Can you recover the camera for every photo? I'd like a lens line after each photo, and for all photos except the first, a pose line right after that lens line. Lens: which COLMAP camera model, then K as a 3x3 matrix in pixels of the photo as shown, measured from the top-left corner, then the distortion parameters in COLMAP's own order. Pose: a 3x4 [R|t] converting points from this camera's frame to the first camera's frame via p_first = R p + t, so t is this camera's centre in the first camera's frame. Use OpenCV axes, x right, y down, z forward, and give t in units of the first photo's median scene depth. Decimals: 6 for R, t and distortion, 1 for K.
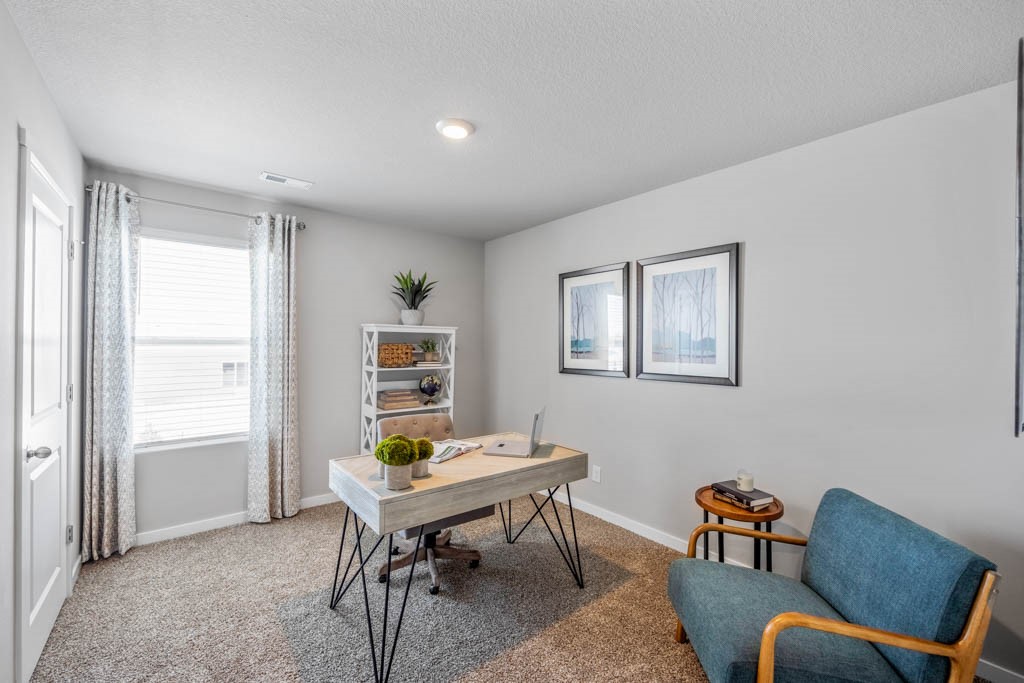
lens RADIAL K [[425.1, 0, 509.3], [0, 425.1, 340.1], [0, 0, 1]] dist [0.002365, 0.000271]
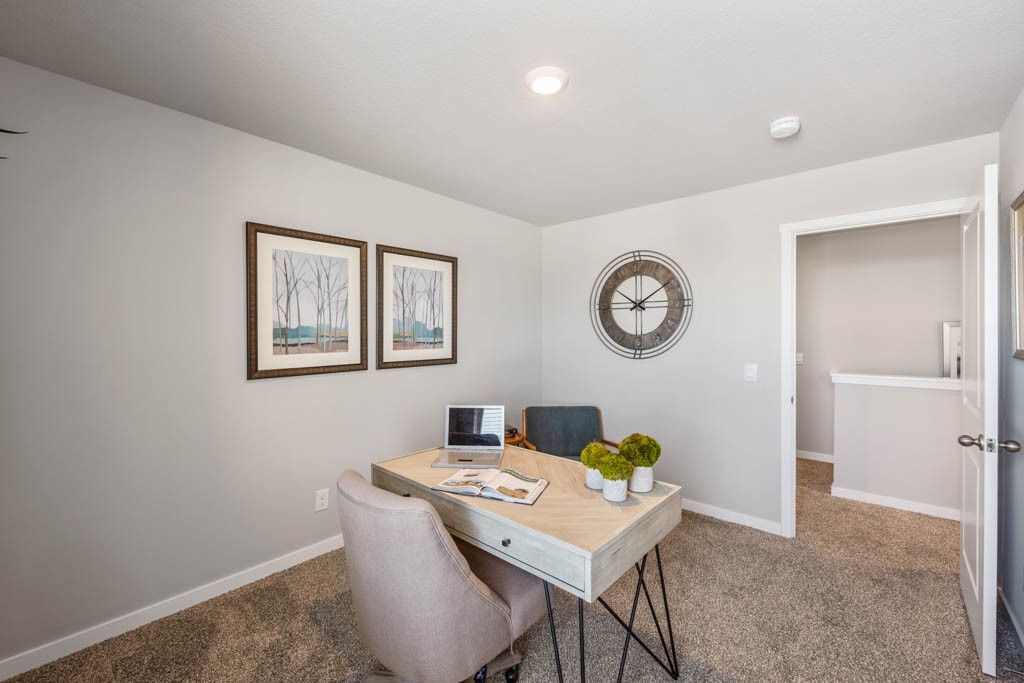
lens RADIAL K [[425.1, 0, 513.8], [0, 425.1, 334.0], [0, 0, 1]] dist [0.002365, 0.000271]
pose [[-0.170768, -0.014422, 0.985206, -0.697374], [-0.014428, 0.999822, 0.012135, -0.004078], [-0.985206, -0.012142, -0.170945, 0.879916]]
